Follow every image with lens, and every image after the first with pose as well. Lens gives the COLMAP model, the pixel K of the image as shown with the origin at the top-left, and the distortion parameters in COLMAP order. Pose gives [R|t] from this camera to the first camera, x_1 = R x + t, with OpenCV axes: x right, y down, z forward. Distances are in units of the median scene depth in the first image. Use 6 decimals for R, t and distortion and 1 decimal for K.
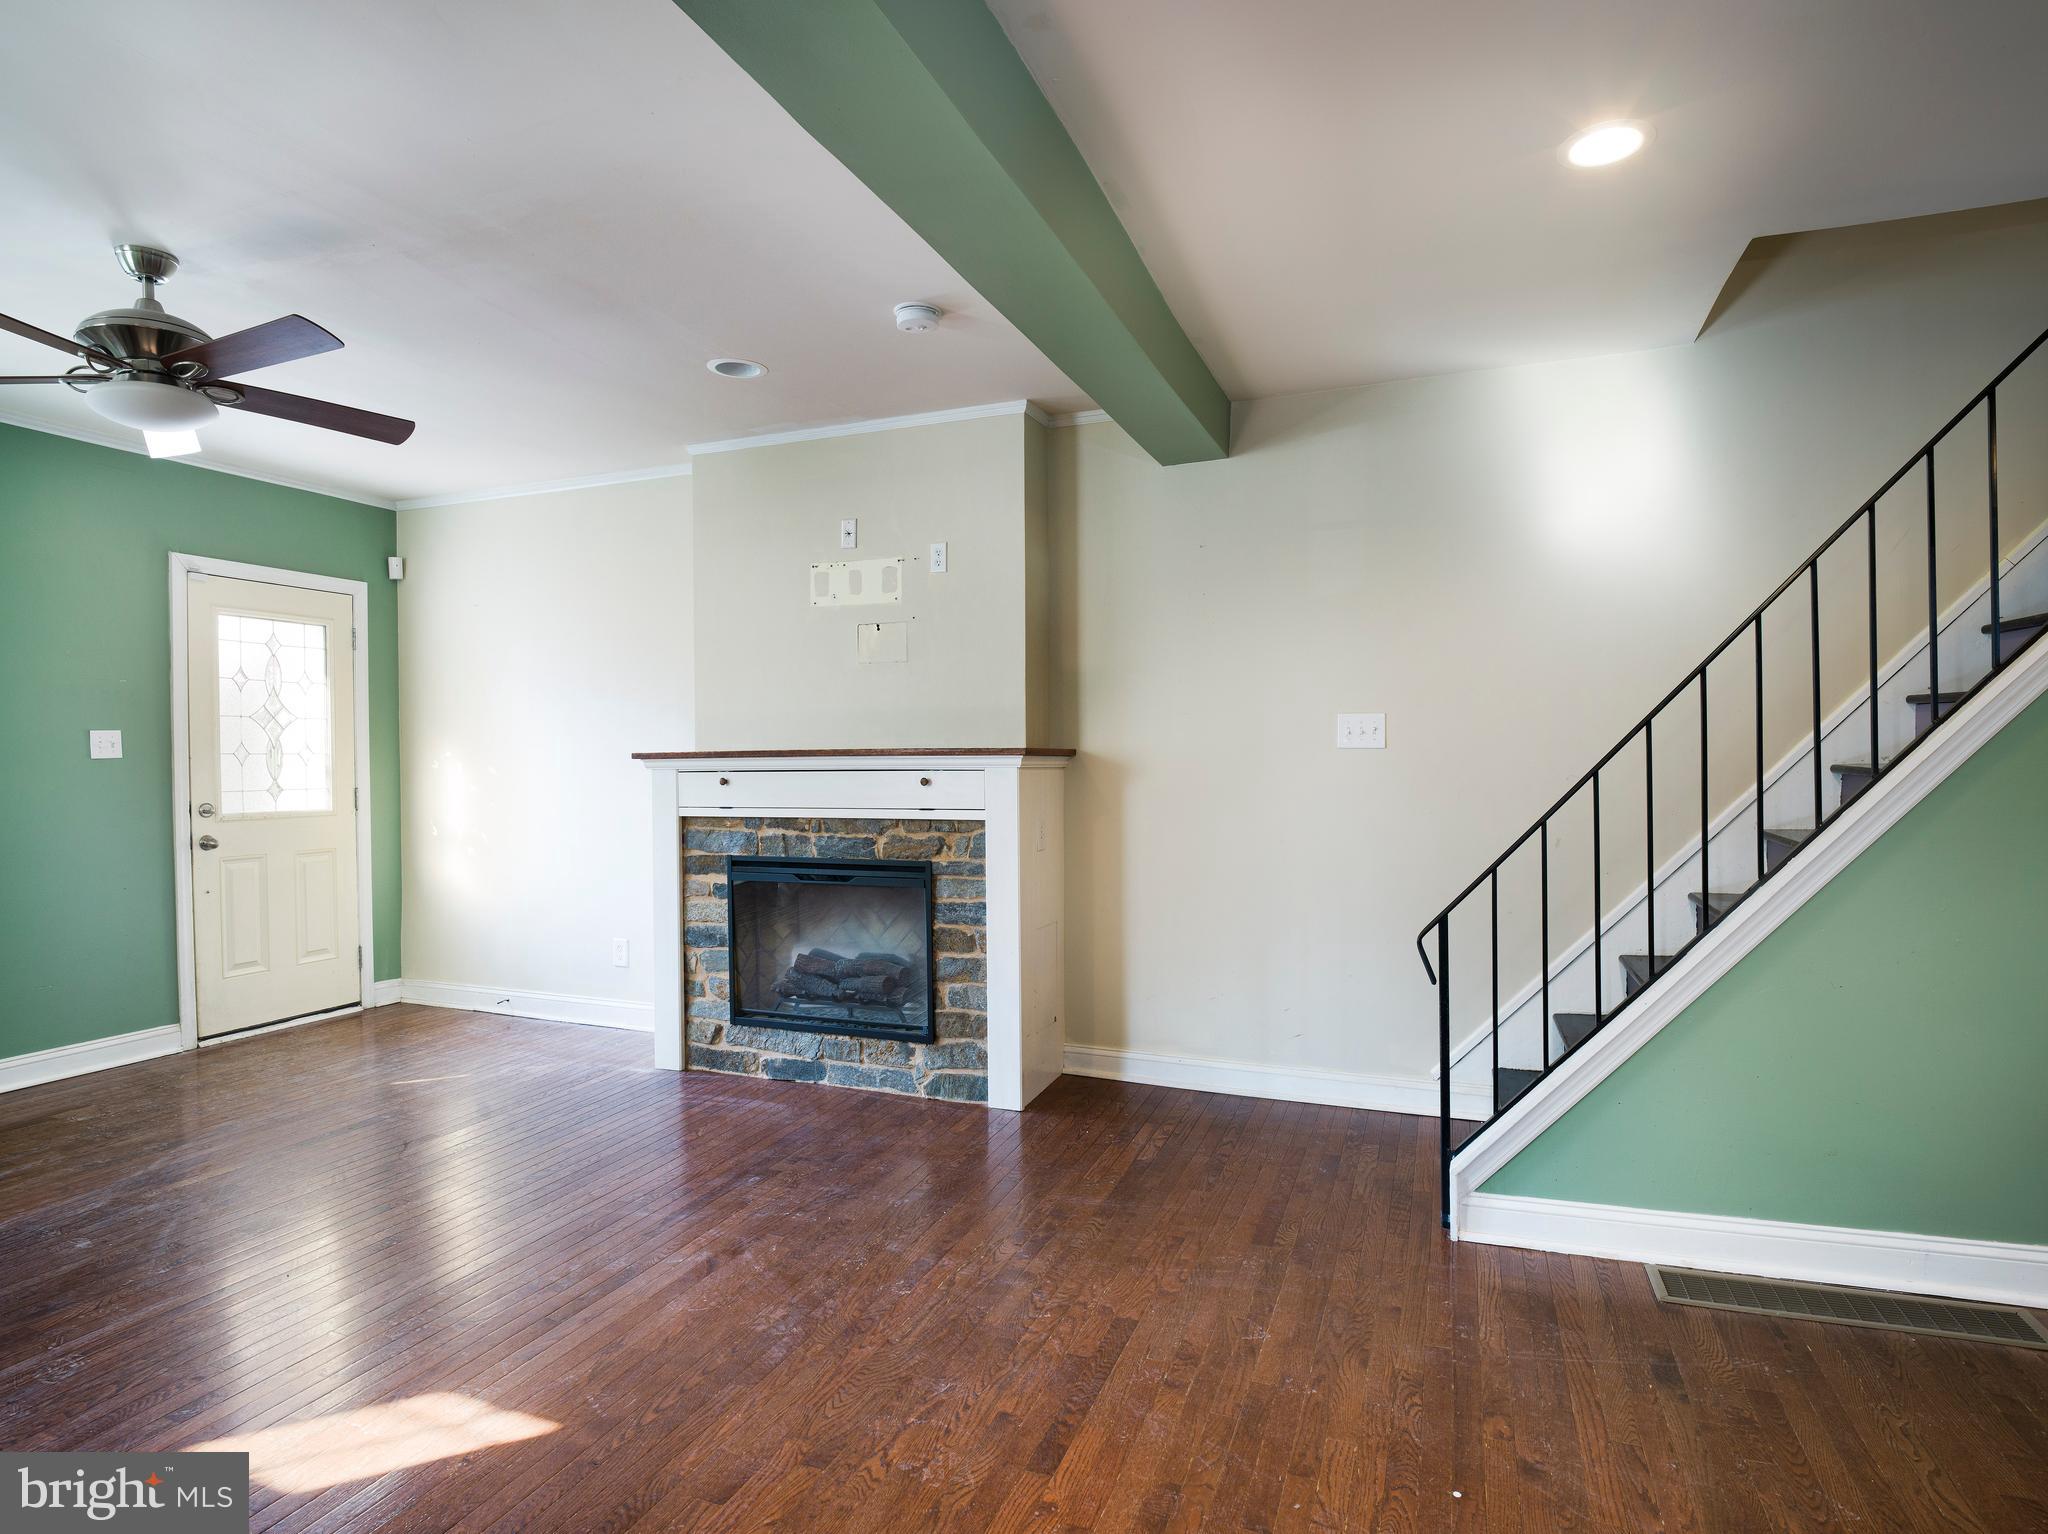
lens RADIAL K [[1097.8, 0, 1024.7], [0, 1097.8, 777.6], [0, 0, 1]] dist [-0.003091, -0.021998]
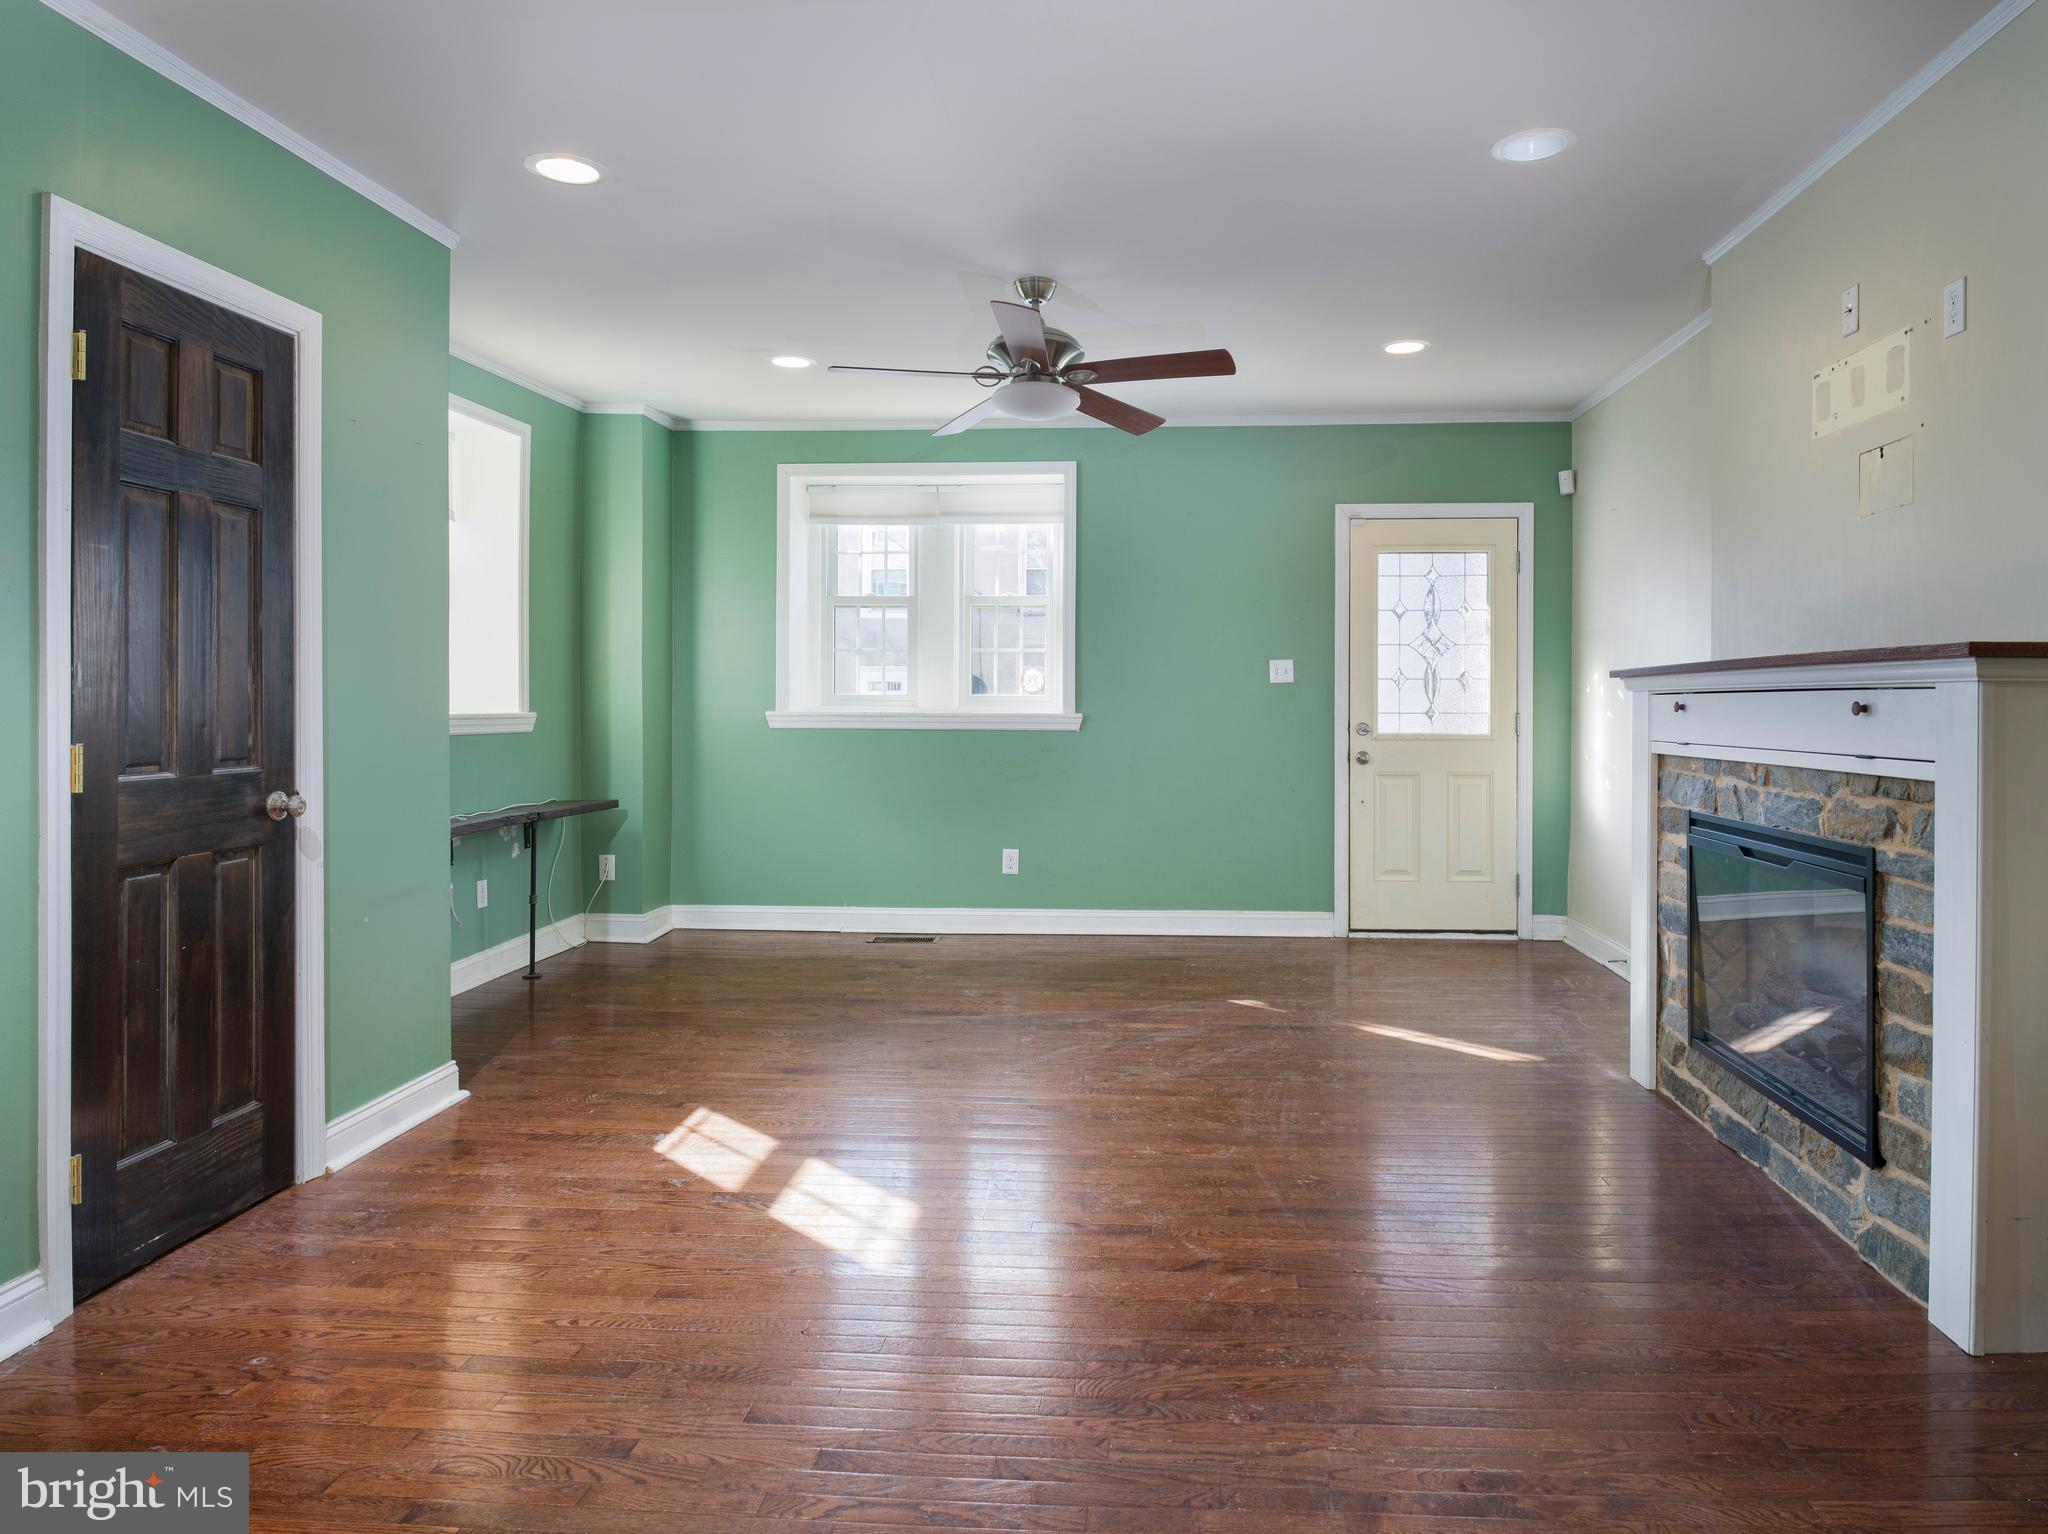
lens RADIAL K [[1150.0, 0, 1108.3], [0, 1150.0, 714.8], [0, 0, 1]] dist [-0.002155, -0.001228]
pose [[0.344195, 0.016888, -0.938746, 0.323673], [-0.014566, 0.999814, 0.012646, 0.004758], [0.938785, 0.009321, 0.344377, 0.404973]]
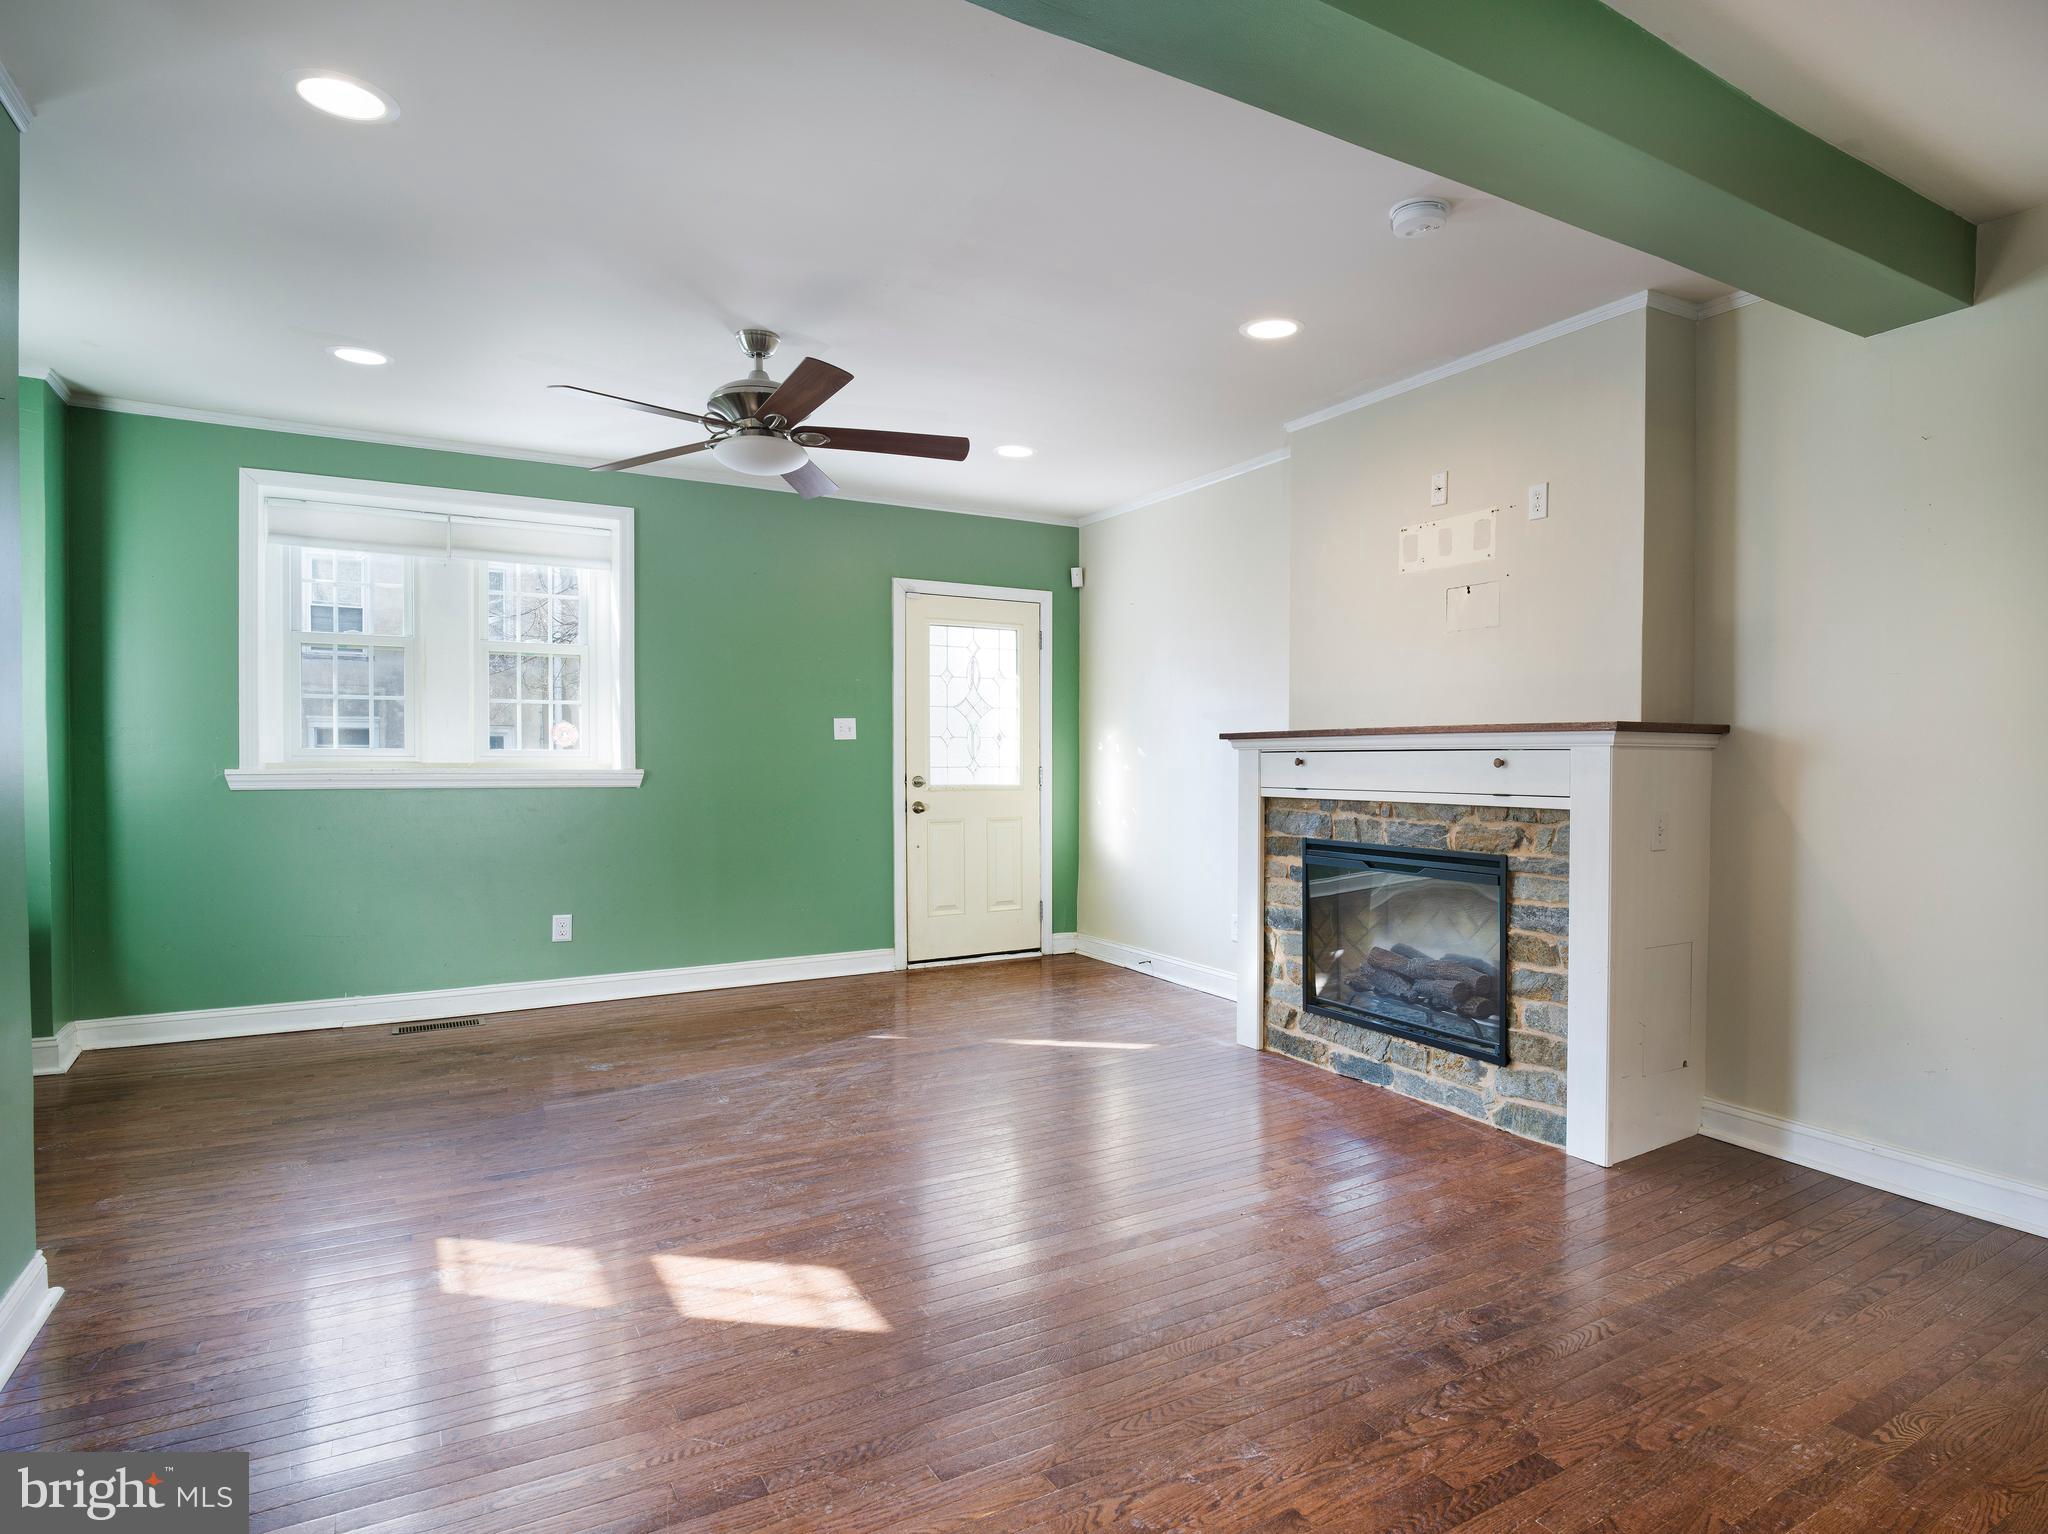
lens RADIAL K [[1078.8, 0, 1031.1], [0, 1078.8, 780.7], [0, 0, 1]] dist [-0.003380, -0.012621]
pose [[0.798097, 0.020090, -0.602195, 0.119805], [-0.012764, 0.999783, 0.016438, 0.008008], [0.602394, -0.005432, 0.798180, 0.096133]]
